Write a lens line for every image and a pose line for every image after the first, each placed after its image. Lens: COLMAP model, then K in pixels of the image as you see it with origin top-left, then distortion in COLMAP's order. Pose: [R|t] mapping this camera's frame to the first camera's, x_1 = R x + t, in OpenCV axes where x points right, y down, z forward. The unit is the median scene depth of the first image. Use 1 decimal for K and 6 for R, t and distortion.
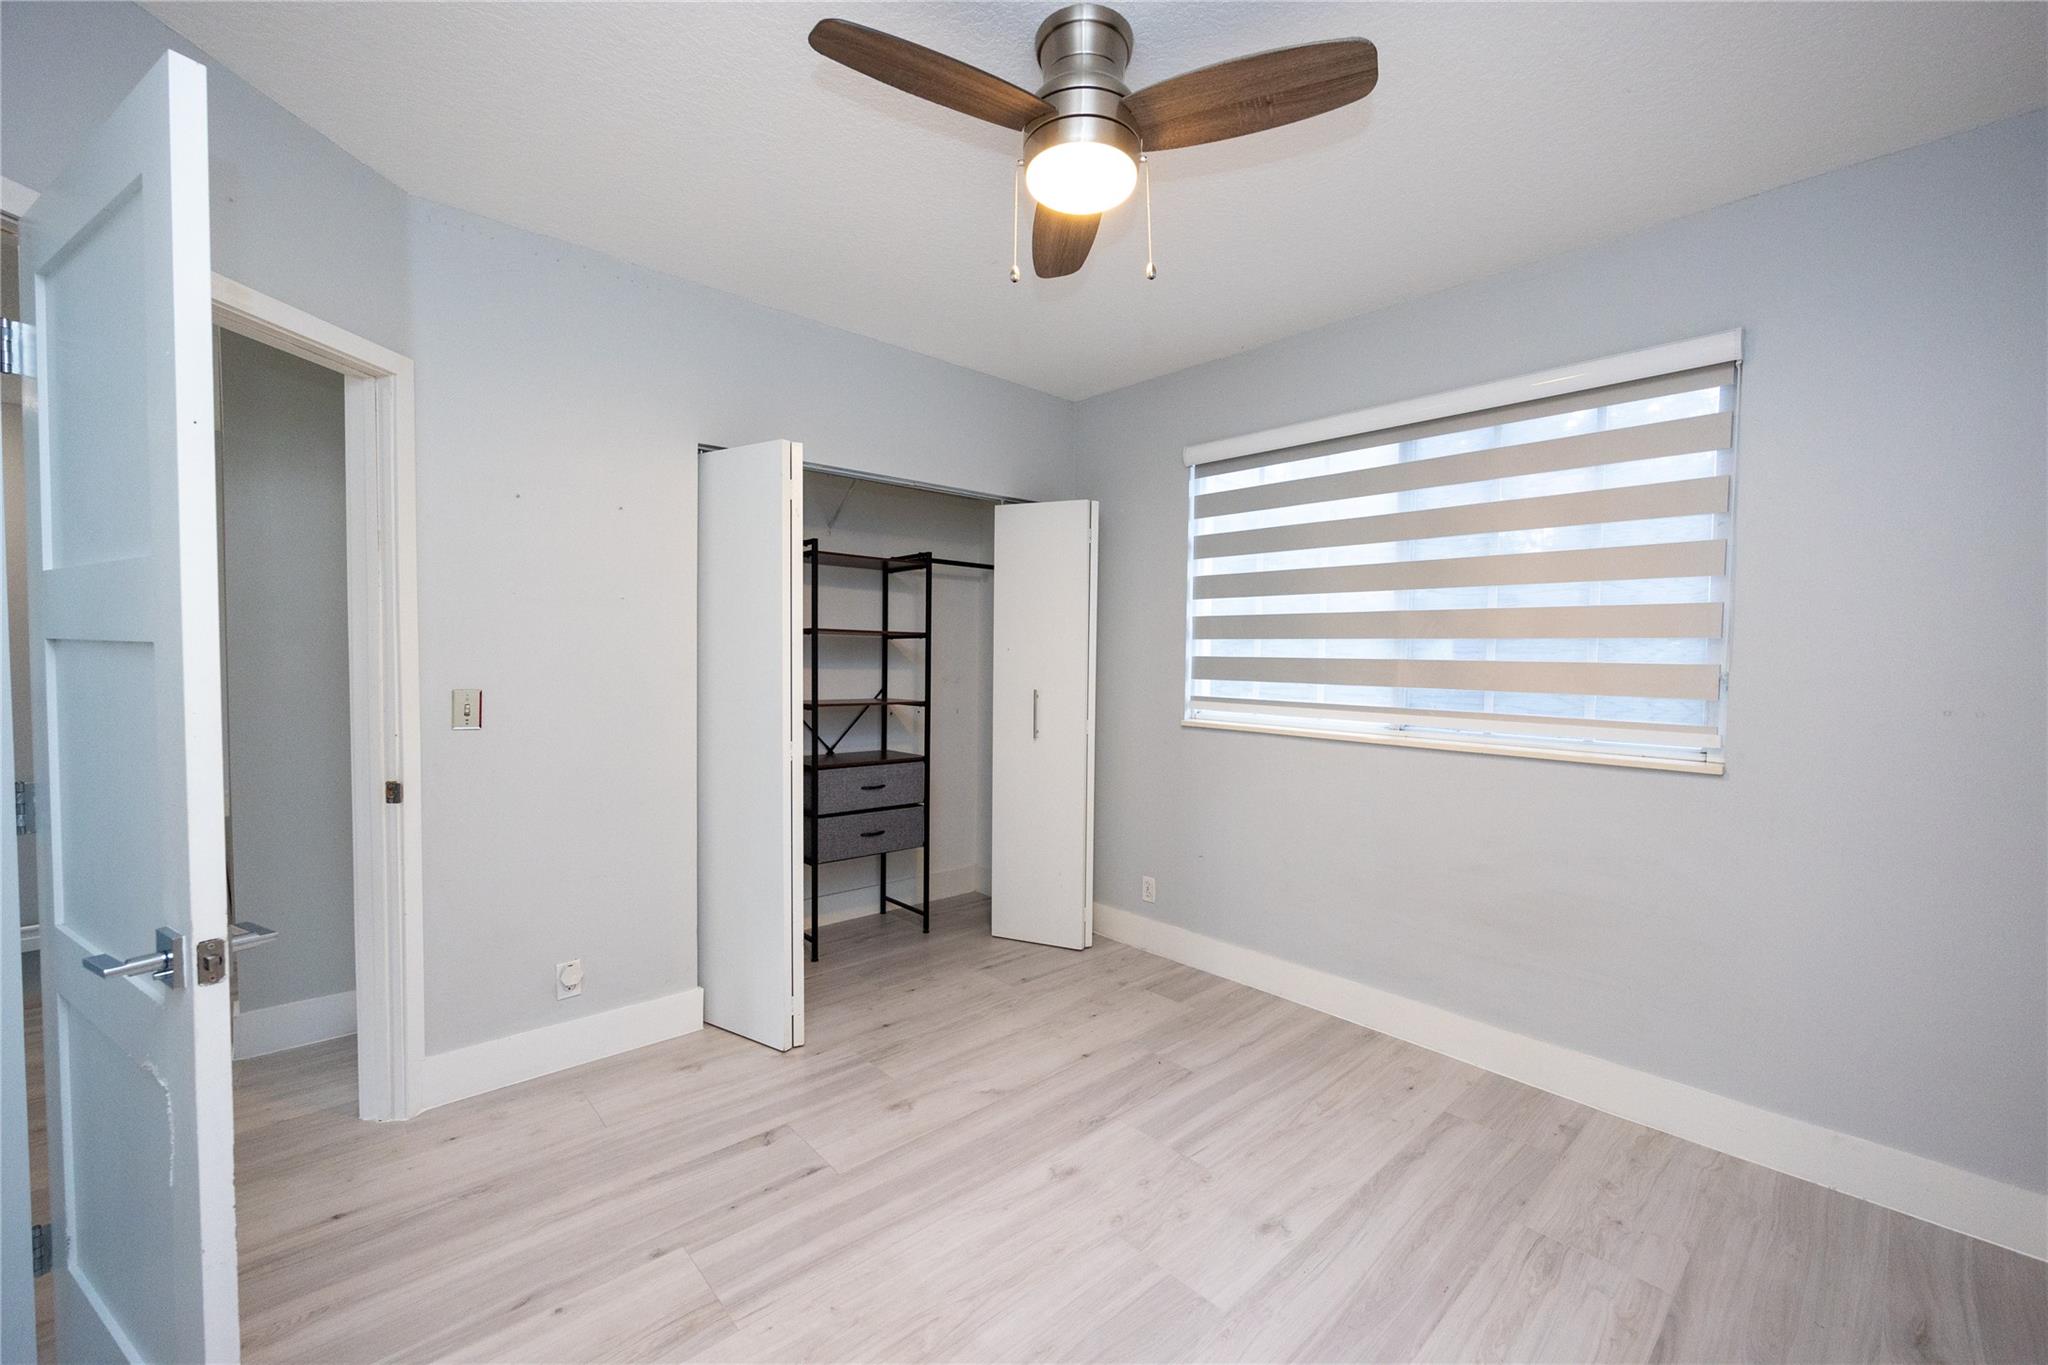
lens RADIAL K [[812.6, 0, 1033.8], [0, 812.6, 688.7], [0, 0, 1]] dist [-0.001163, -0.000461]
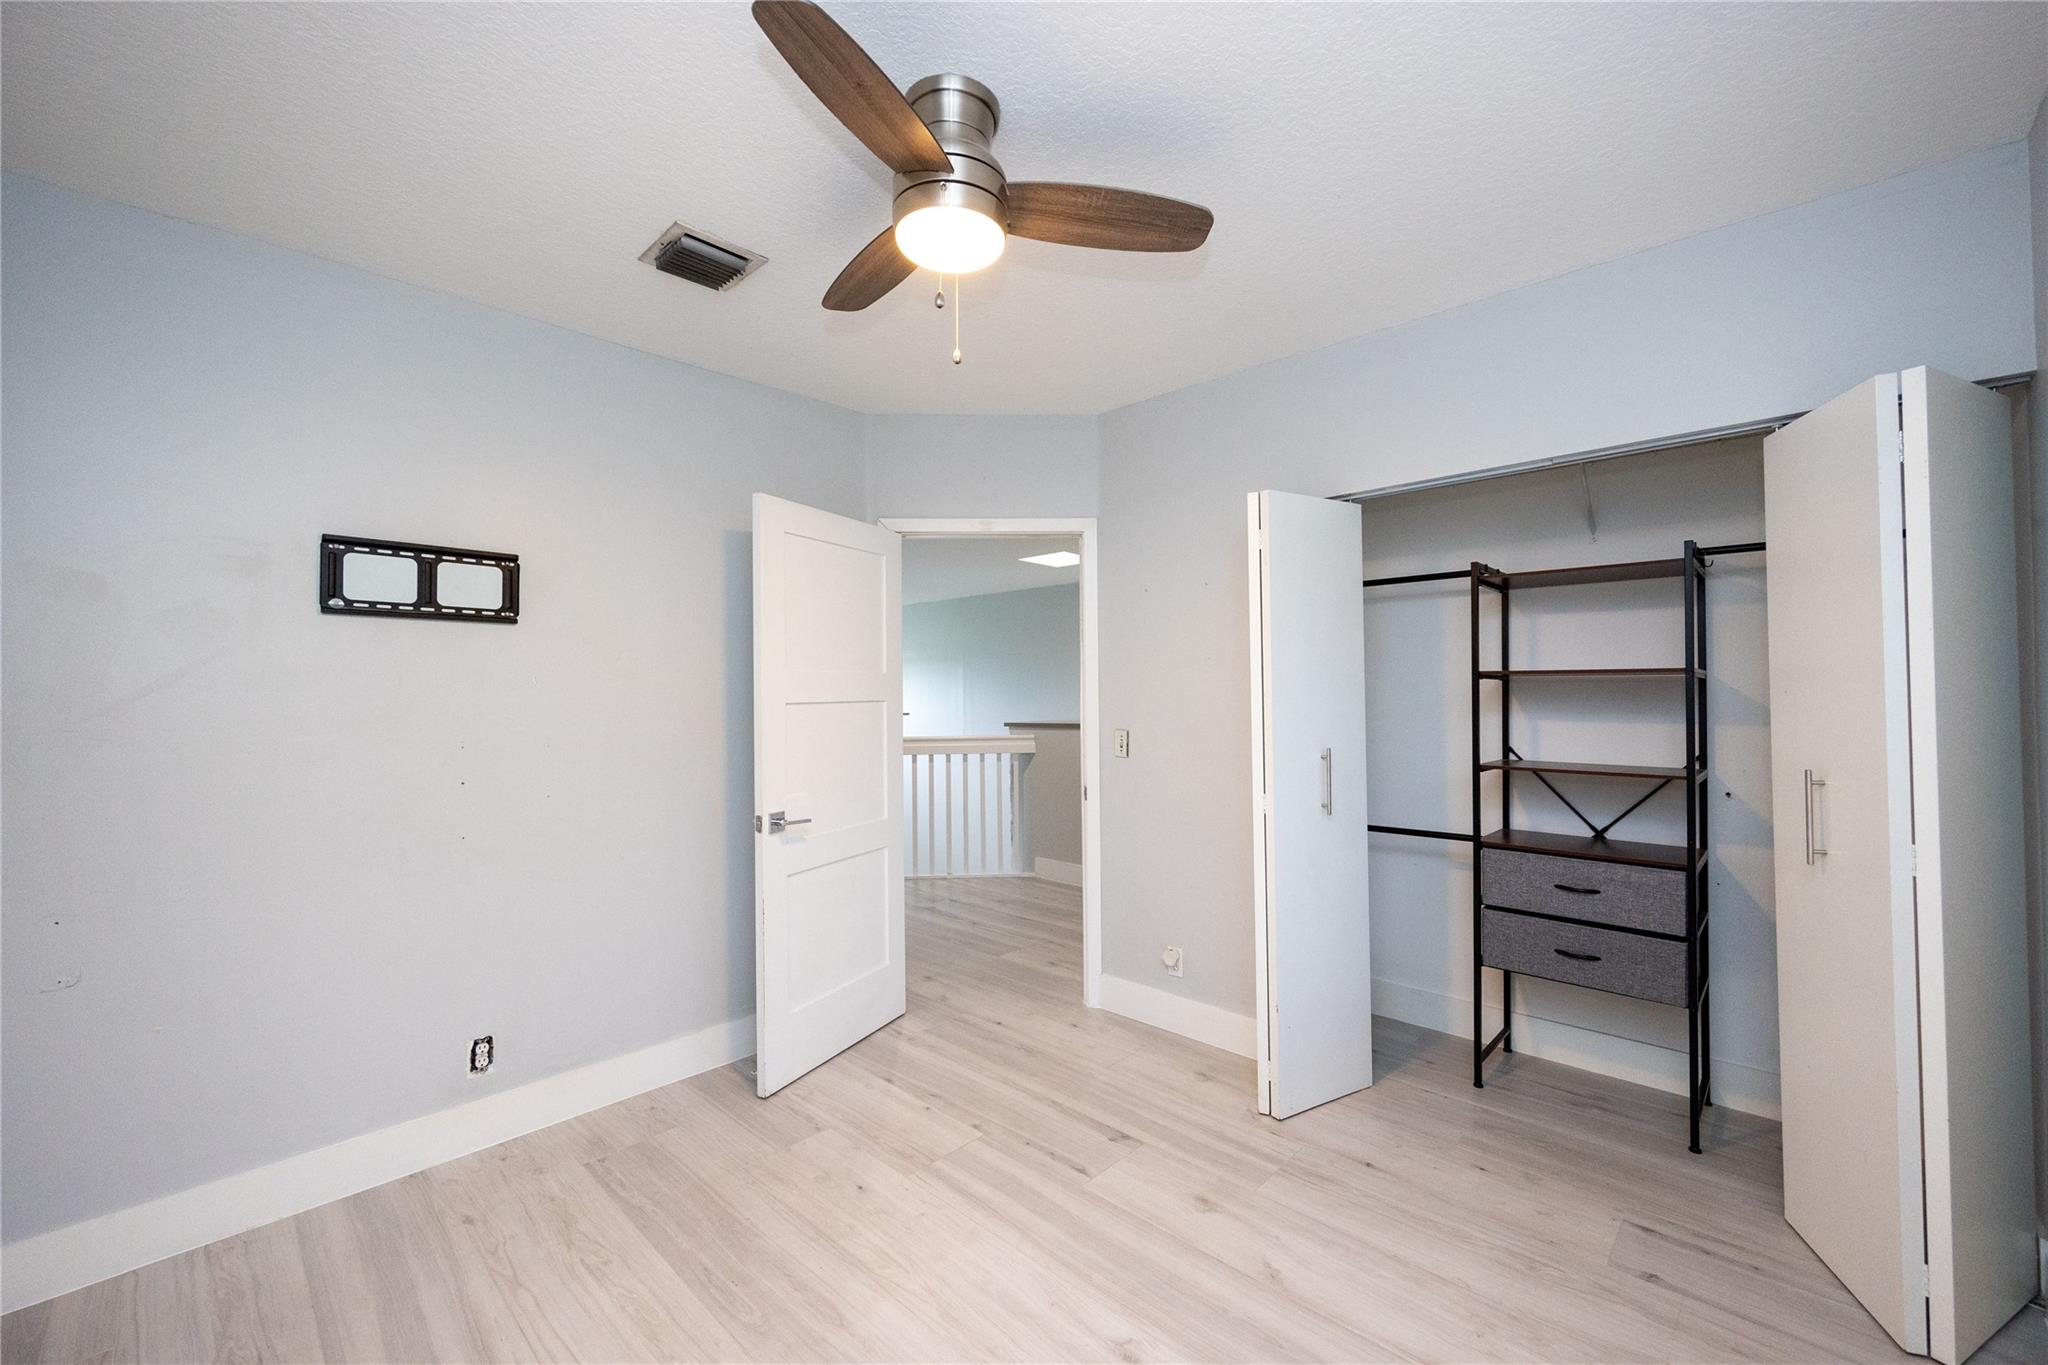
lens RADIAL K [[812.6, 0, 1033.8], [0, 812.6, 688.7], [0, 0, 1]] dist [-0.001163, -0.000461]
pose [[0.081589, -0.021995, -0.996423, 0.704351], [-0.036466, 0.999021, -0.025038, -0.028254], [0.995999, 0.038379, 0.080707, 0.686026]]
